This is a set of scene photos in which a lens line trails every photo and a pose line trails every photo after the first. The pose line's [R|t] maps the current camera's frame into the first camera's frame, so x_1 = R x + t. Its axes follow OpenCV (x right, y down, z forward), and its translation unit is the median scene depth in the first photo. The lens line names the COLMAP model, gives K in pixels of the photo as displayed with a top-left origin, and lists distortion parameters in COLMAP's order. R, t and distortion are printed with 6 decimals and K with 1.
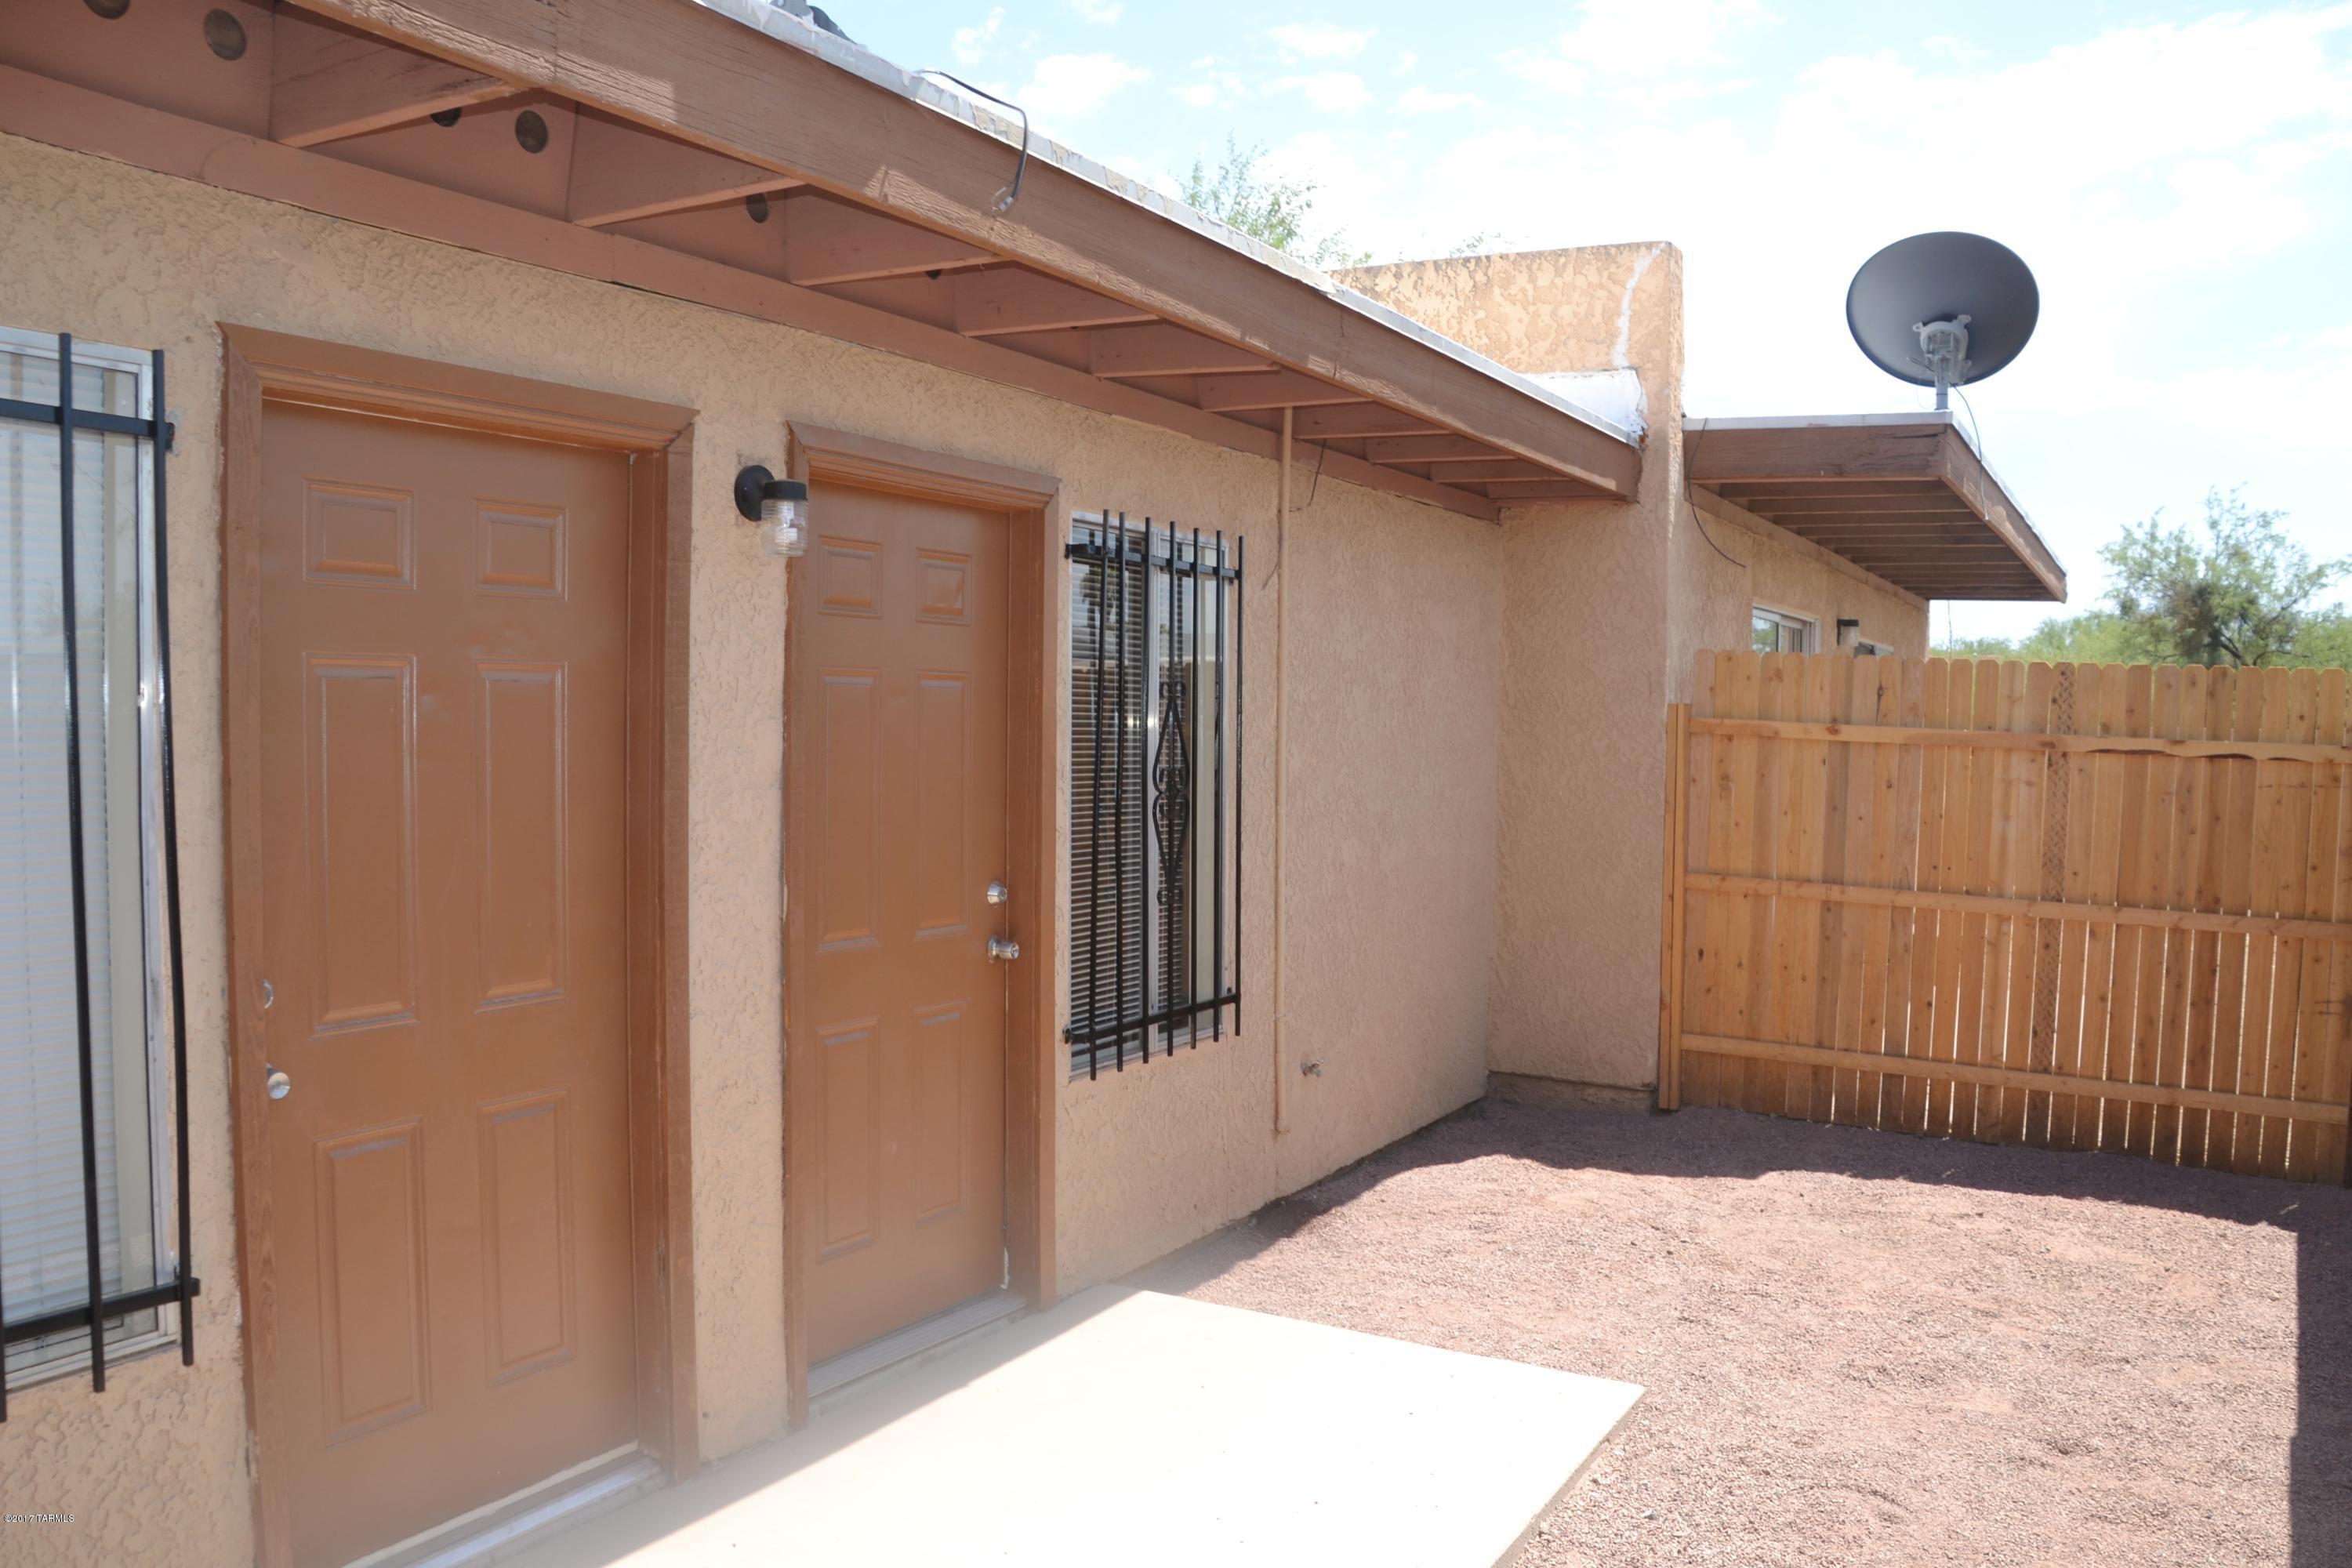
lens RADIAL K [[1887.6, 0, 1176.4], [0, 1887.6, 806.0], [0, 0, 1]] dist [-0.165616, 0.128105]
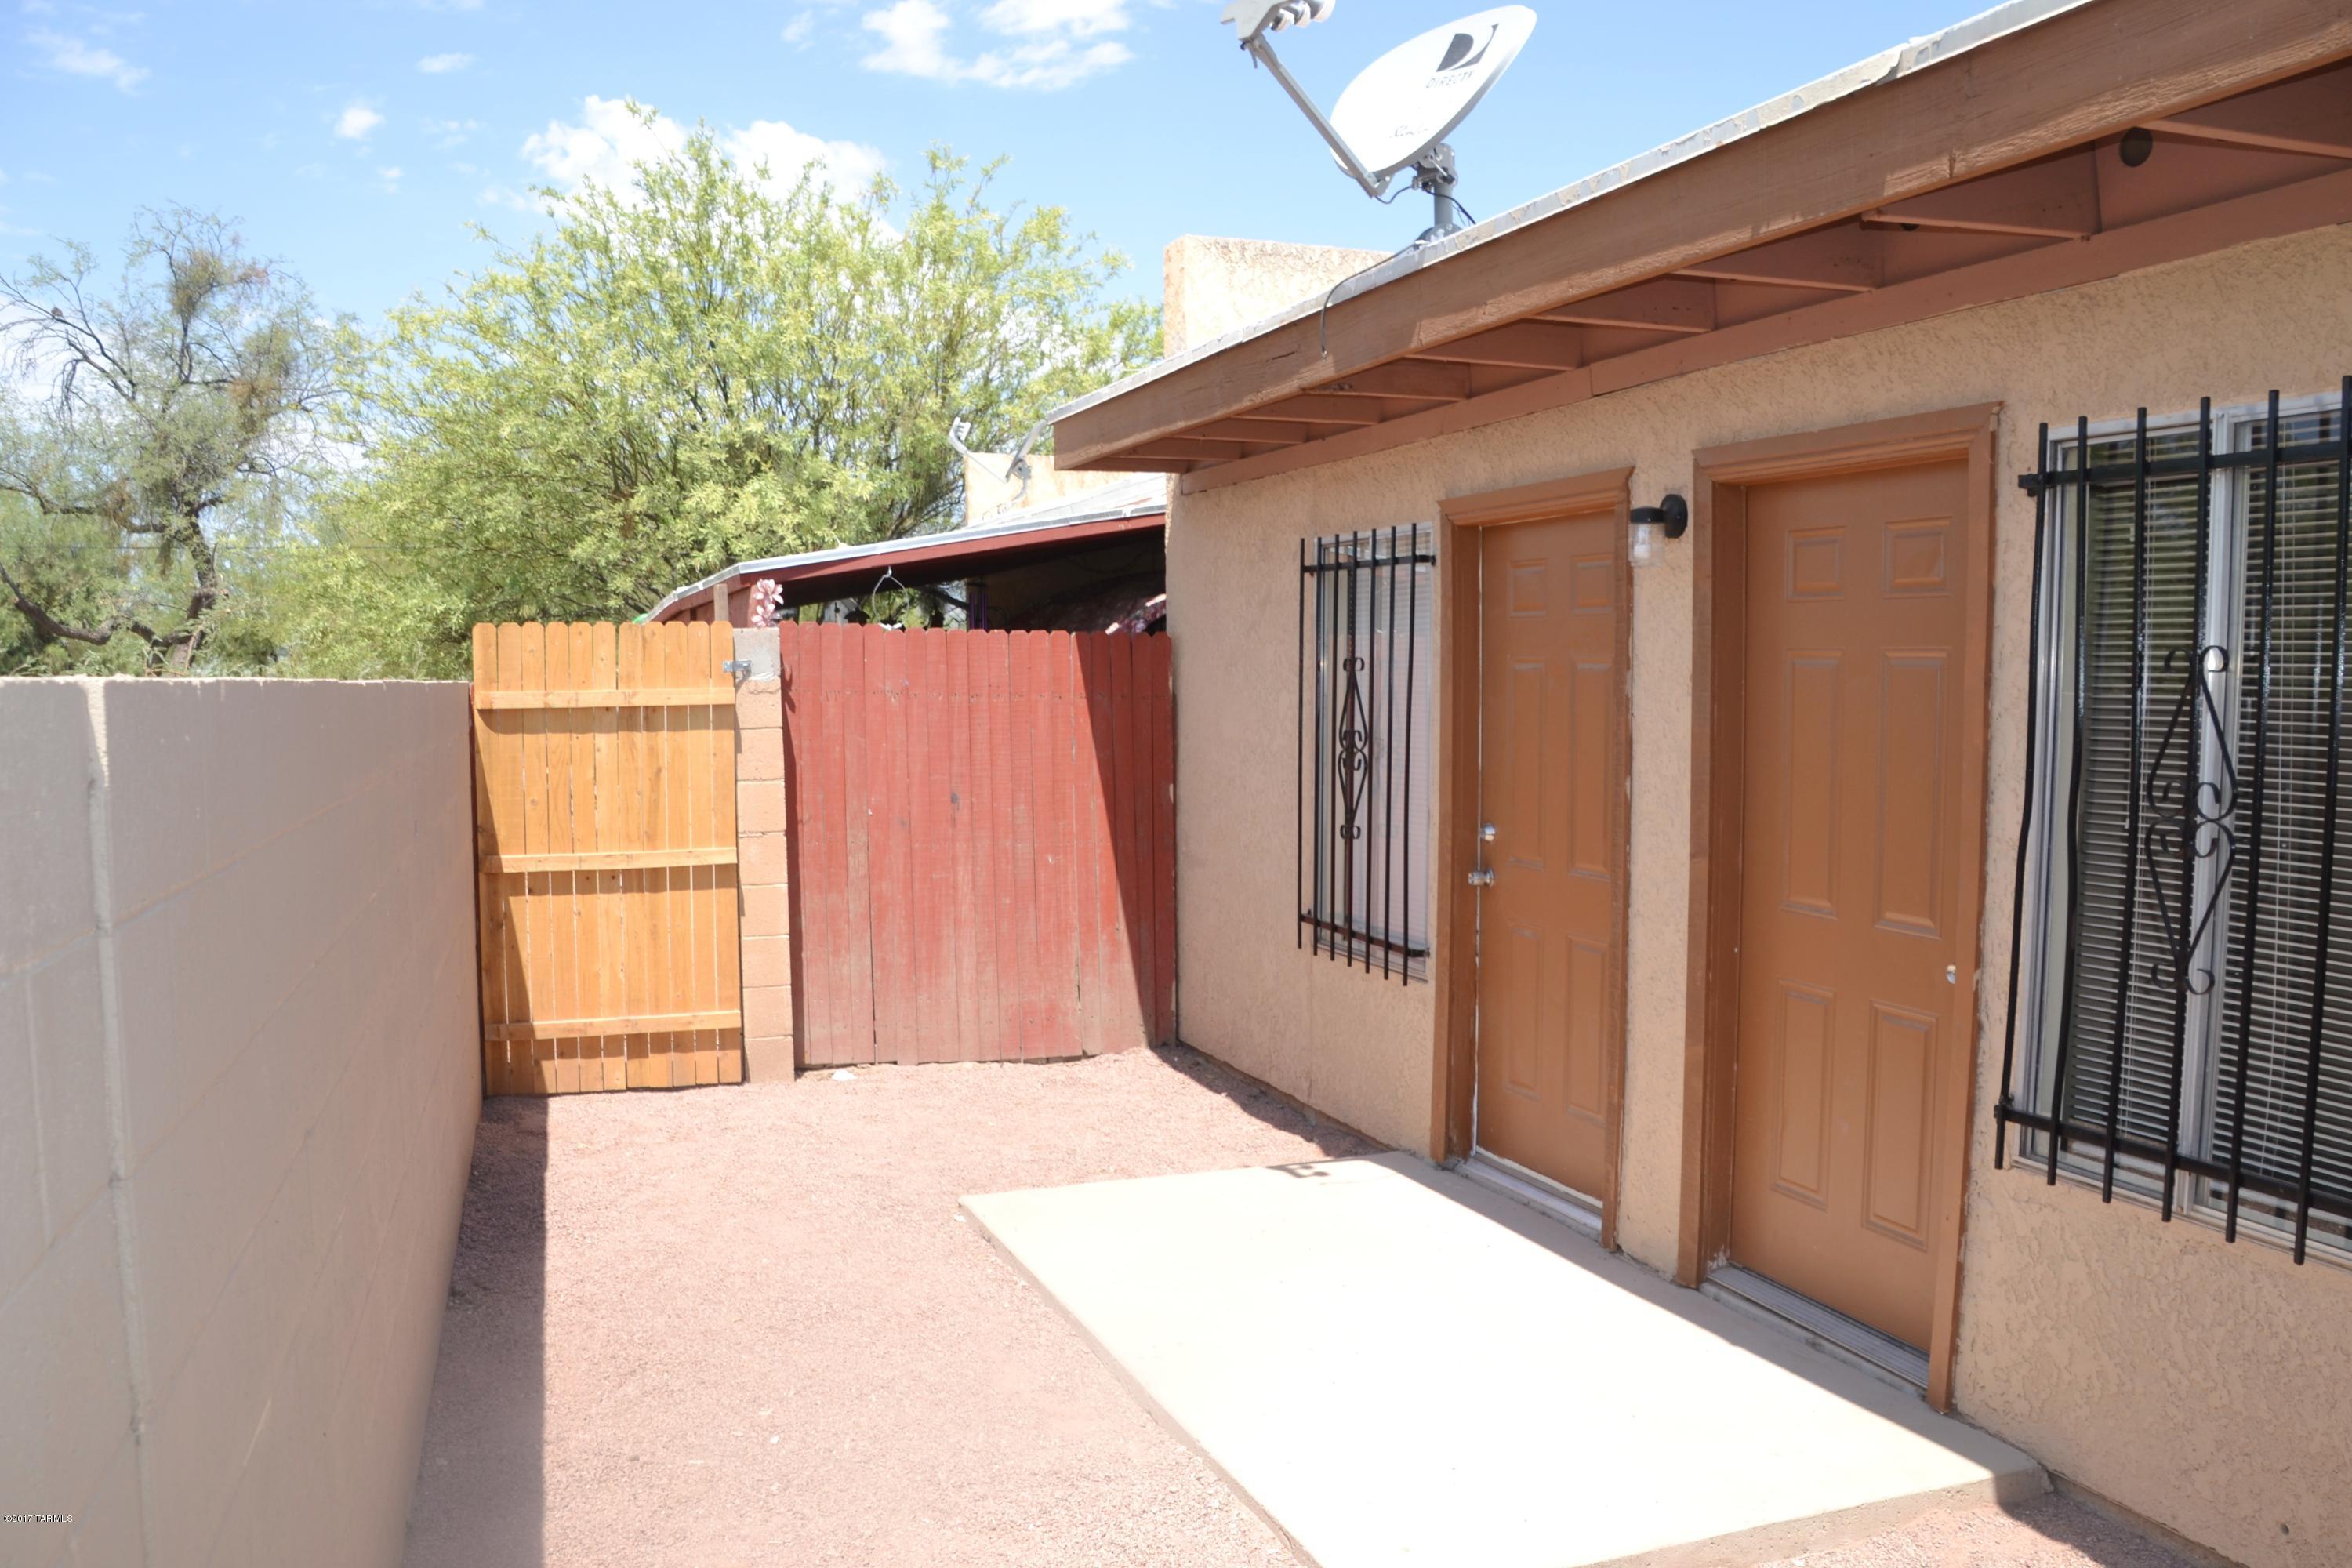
lens RADIAL K [[1887.6, 0, 1119.8], [0, 1887.6, 827.0], [0, 0, 1]] dist [-0.165616, 0.128105]
pose [[-0.662569, 0.052760, -0.747140, 0.582871], [-0.040579, 0.993522, 0.106144, -0.046098], [0.747901, 0.100646, -0.656136, 0.939572]]
